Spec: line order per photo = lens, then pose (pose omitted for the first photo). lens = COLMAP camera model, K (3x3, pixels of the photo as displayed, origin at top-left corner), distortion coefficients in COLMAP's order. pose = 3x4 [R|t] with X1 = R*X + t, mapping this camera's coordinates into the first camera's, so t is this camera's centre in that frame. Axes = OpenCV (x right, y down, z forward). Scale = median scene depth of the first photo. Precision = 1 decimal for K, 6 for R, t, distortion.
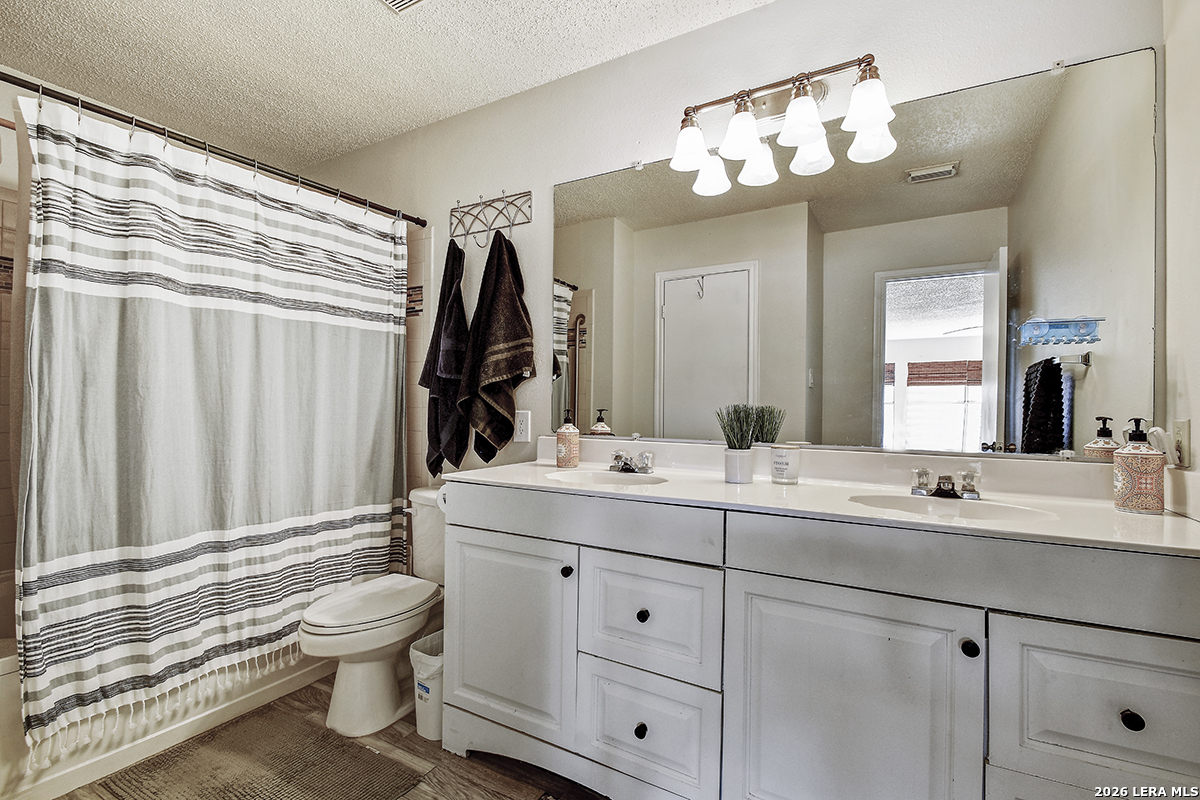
lens RADIAL K [[548.1, 0, 596.9], [0, 548.1, 395.4], [0, 0, 1]] dist [-0.002045, -0.000004]
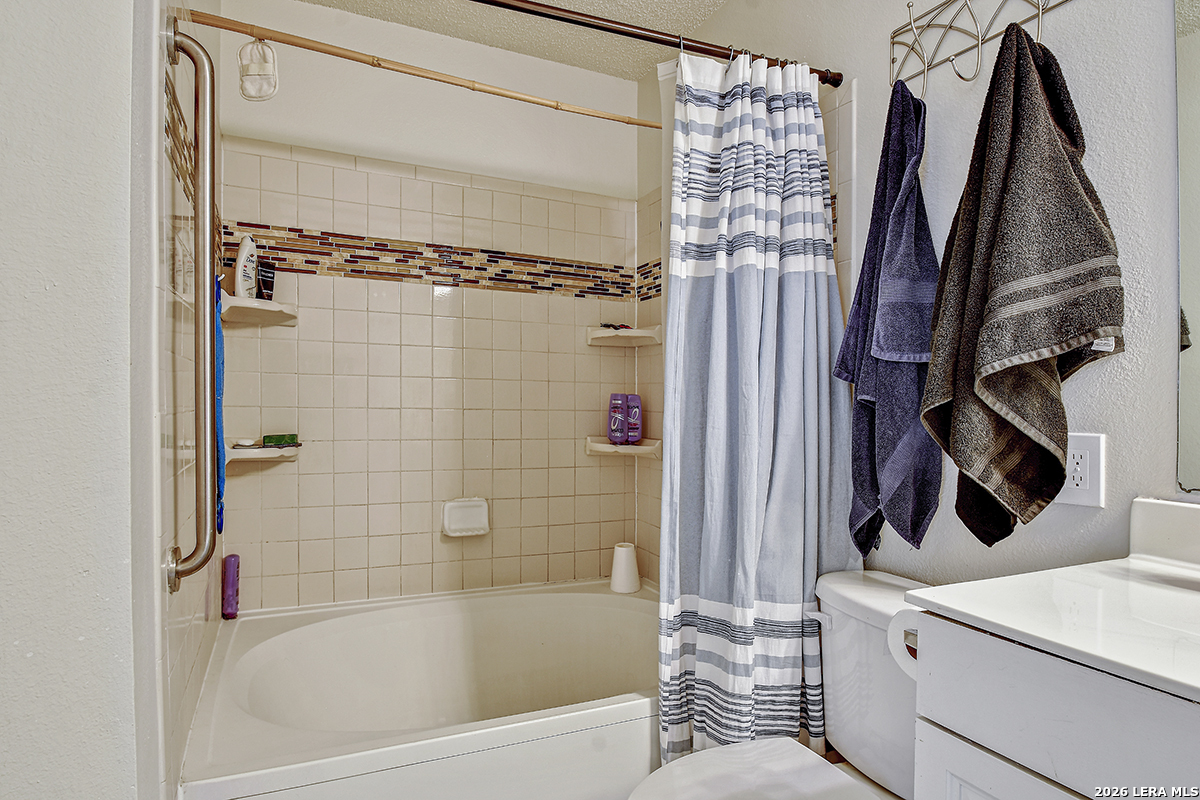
lens RADIAL K [[673.8, 0, 598.8], [0, 673.8, 397.1], [0, 0, 1]] dist [-0.038570, -0.000985]
pose [[0.818228, 0.001187, -0.574893, -0.152562], [0.002695, 0.999979, 0.005900, -0.003311], [0.574888, -0.006377, 0.818207, 0.377171]]
